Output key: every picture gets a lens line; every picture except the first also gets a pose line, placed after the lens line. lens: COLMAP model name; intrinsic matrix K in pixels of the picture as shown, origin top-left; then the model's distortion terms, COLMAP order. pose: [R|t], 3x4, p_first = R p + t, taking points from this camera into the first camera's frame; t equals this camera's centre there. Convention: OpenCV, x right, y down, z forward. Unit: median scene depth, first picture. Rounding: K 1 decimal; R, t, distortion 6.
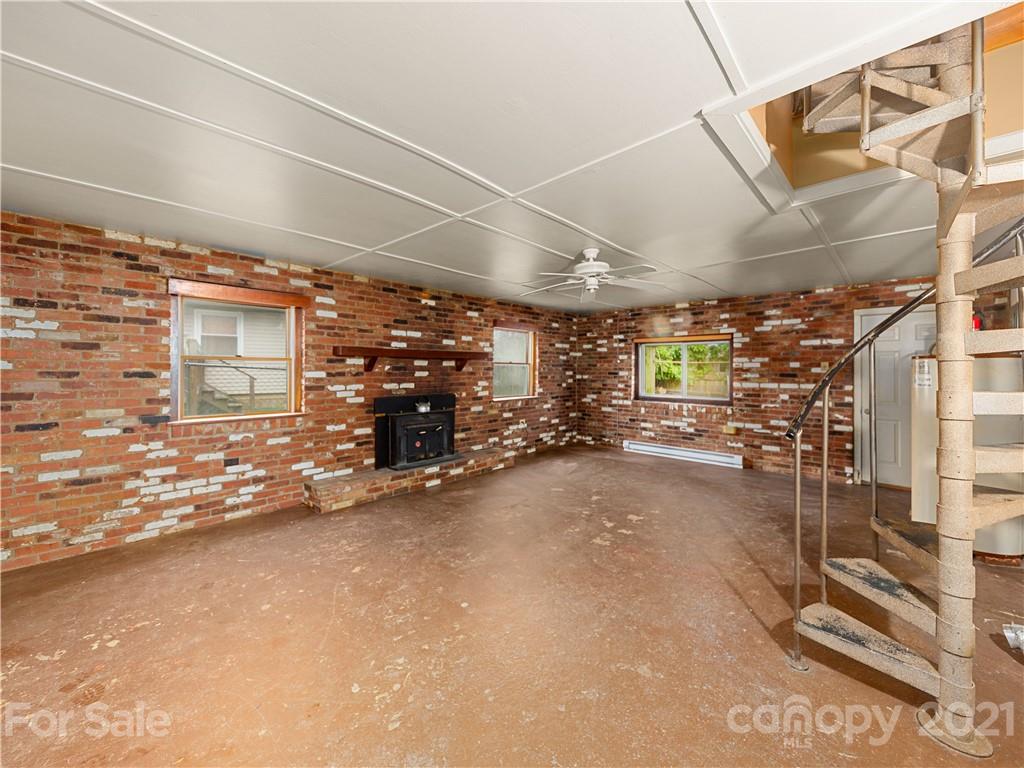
lens RADIAL K [[396.4, 0, 510.9], [0, 396.4, 369.7], [0, 0, 1]] dist [0.000961, -0.000215]
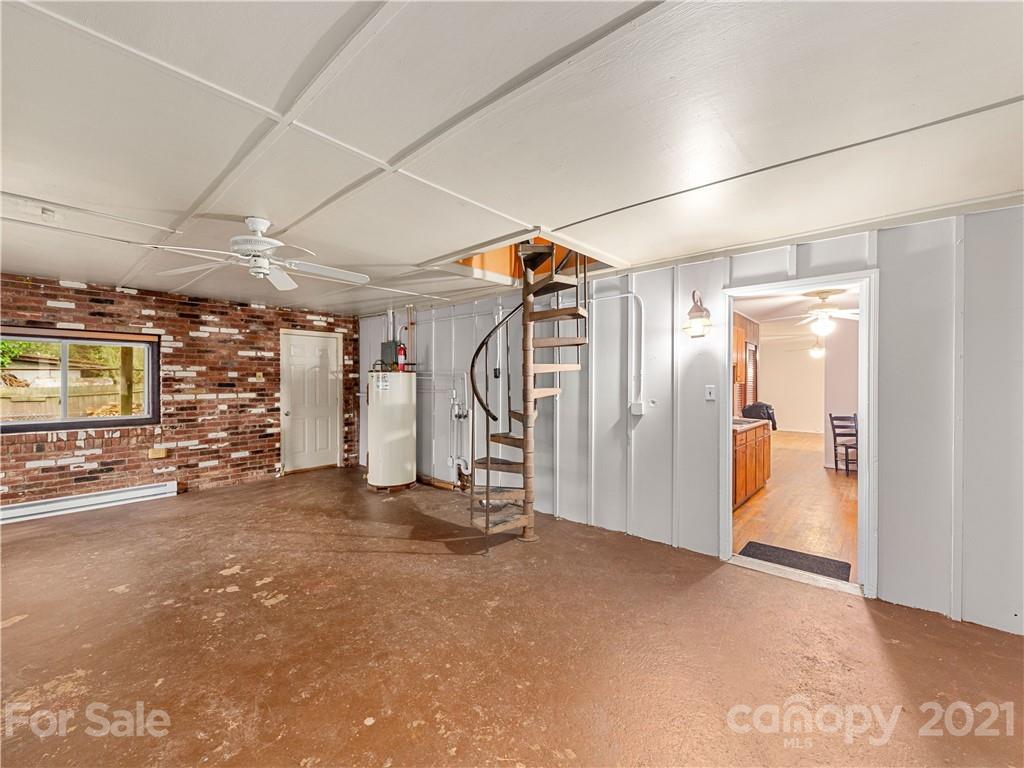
lens RADIAL K [[417.4, 0, 512.0], [0, 417.4, 384.0], [0, 0, 1]] dist [0.001718, 0.000103]
pose [[-0.040283, -0.014135, 0.999088, -0.357456], [0.000008, 0.999900, 0.014147, -0.003201], [-0.999188, 0.000578, -0.040279, 0.328203]]
